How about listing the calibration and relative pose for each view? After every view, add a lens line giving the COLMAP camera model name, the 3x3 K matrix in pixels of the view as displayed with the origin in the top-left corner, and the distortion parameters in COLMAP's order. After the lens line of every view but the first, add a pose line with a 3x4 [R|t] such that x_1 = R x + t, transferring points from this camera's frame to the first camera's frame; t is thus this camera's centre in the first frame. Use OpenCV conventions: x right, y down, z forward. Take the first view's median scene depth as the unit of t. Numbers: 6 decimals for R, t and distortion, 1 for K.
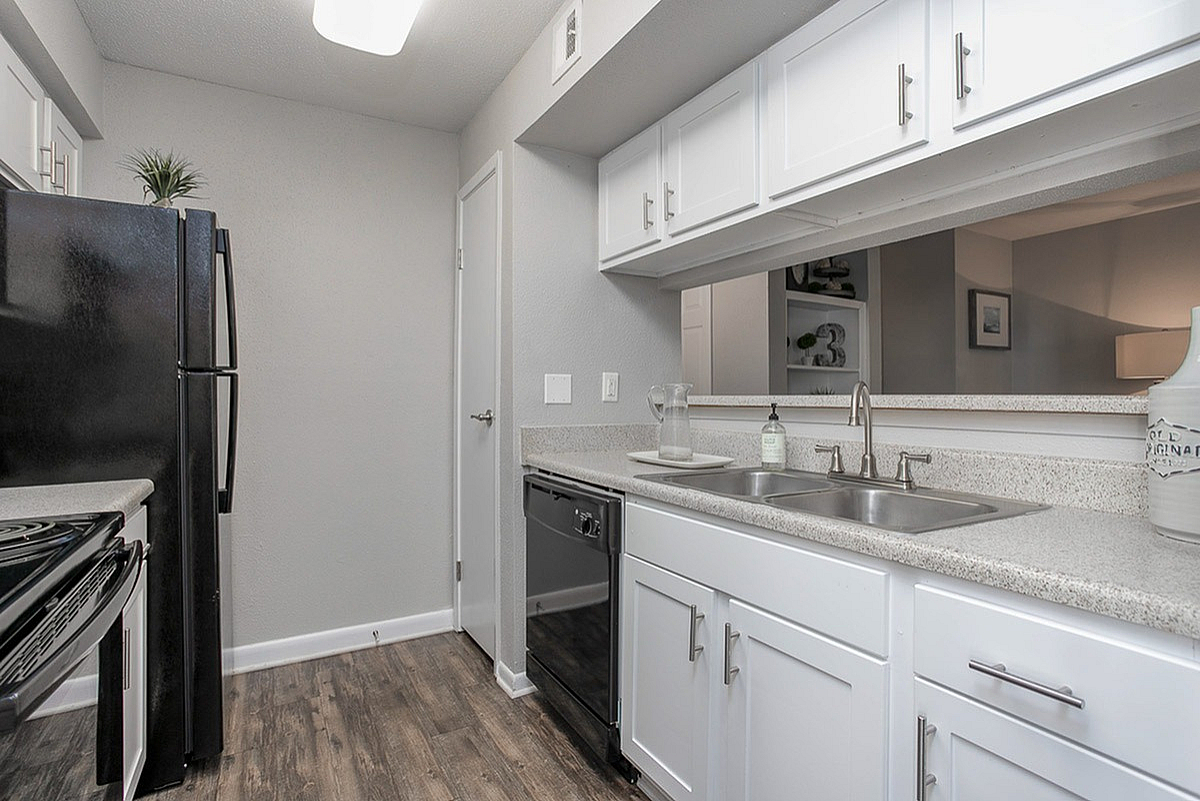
lens RADIAL K [[567.9, 0, 598.0], [0, 567.9, 399.3], [0, 0, 1]] dist [0.003251, 0.001343]
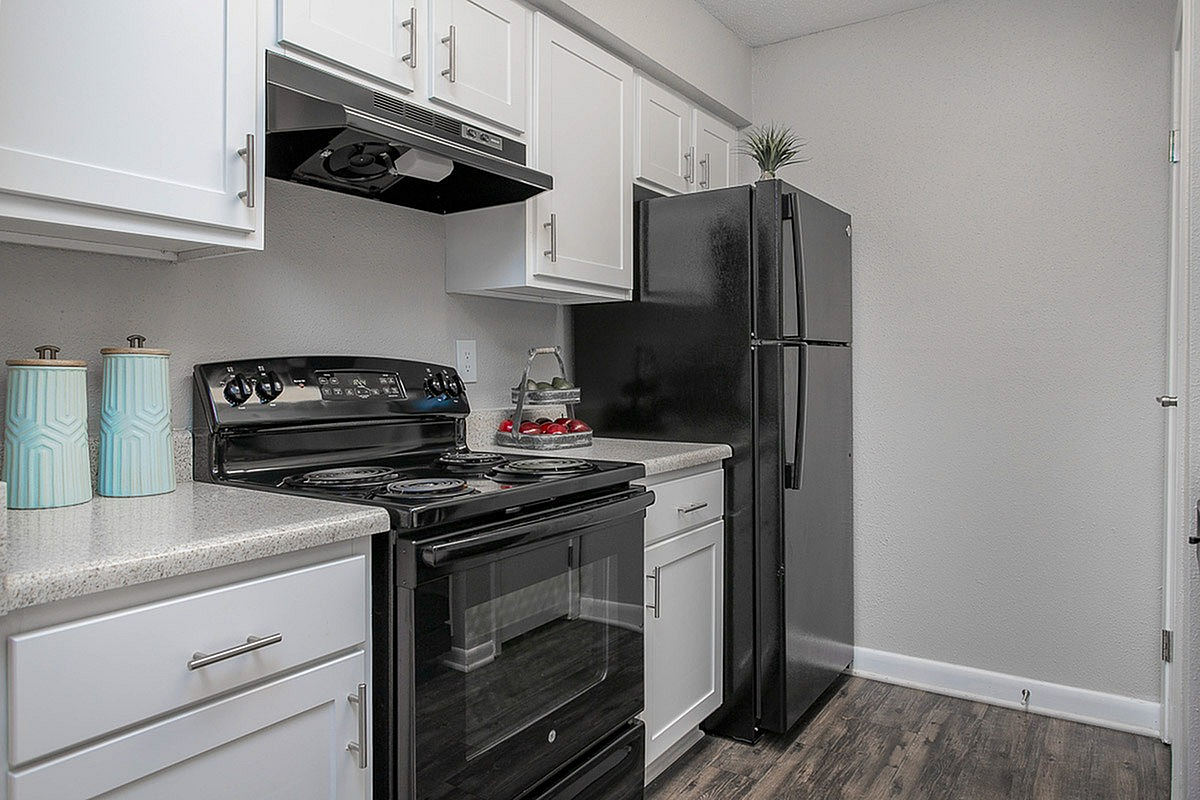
lens RADIAL K [[797.5, 0, 614.5], [0, 797.5, 362.9], [0, 0, 1]] dist [-0.028994, 0.000479]
pose [[0.448622, -0.007767, -0.893688, 0.345408], [0.004274, 0.999969, -0.006545, -0.004348], [0.893712, -0.000884, 0.448641, 0.109858]]
